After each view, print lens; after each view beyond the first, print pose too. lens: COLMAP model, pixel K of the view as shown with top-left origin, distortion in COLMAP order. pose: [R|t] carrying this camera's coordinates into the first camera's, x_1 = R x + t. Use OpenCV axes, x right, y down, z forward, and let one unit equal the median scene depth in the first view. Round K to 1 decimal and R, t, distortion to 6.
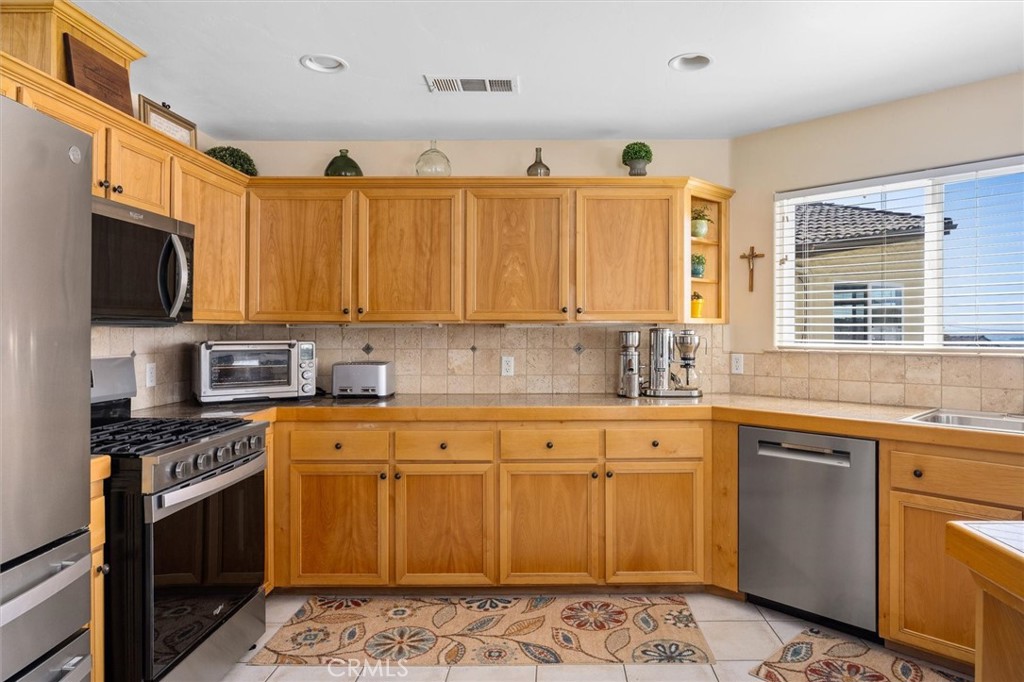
lens RADIAL K [[631.0, 0, 543.7], [0, 631.0, 331.6], [0, 0, 1]] dist [0.000092, -0.000541]
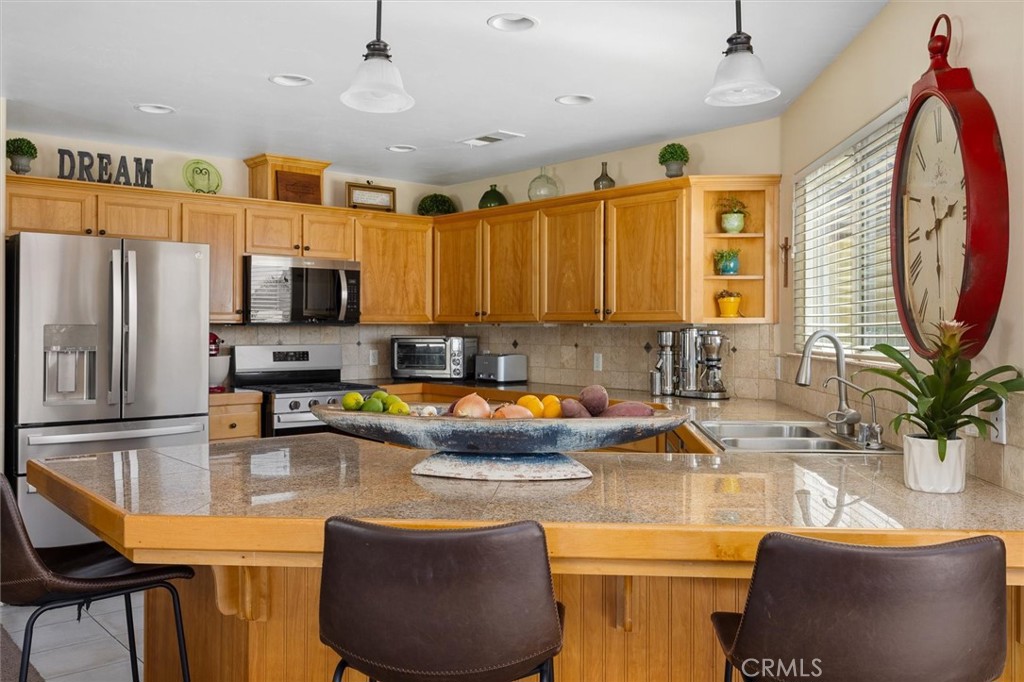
lens RADIAL K [[865.2, 0, 512.0], [0, 865.2, 341.0], [0, 0, 1]] dist [0.000187, 0.000877]
pose [[0.654052, 0.015119, -0.756298, 1.070900], [-0.006182, 0.999874, 0.014641, -0.003331], [0.756424, -0.004900, 0.654063, -0.104806]]
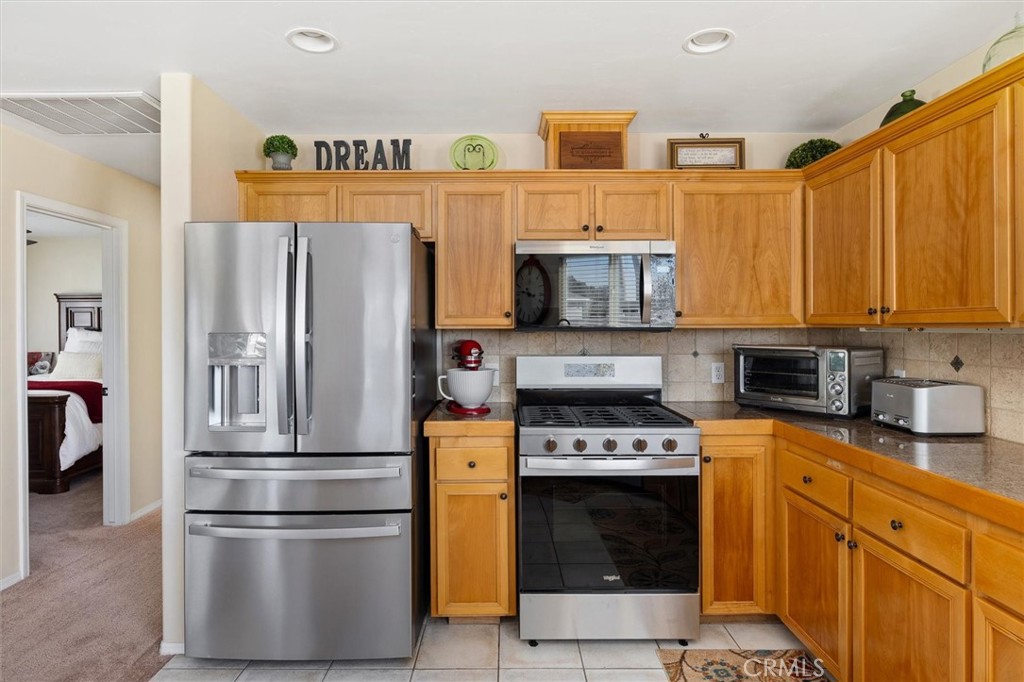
lens RADIAL K [[567.6, 0, 506.0], [0, 567.6, 327.4], [0, 0, 1]] dist [-0.002779, 0.000638]
pose [[0.012435, 0.002210, -0.999920, 0.361754], [-0.001864, 0.999996, 0.002187, -0.013574], [0.999921, 0.001837, 0.012439, 0.549754]]
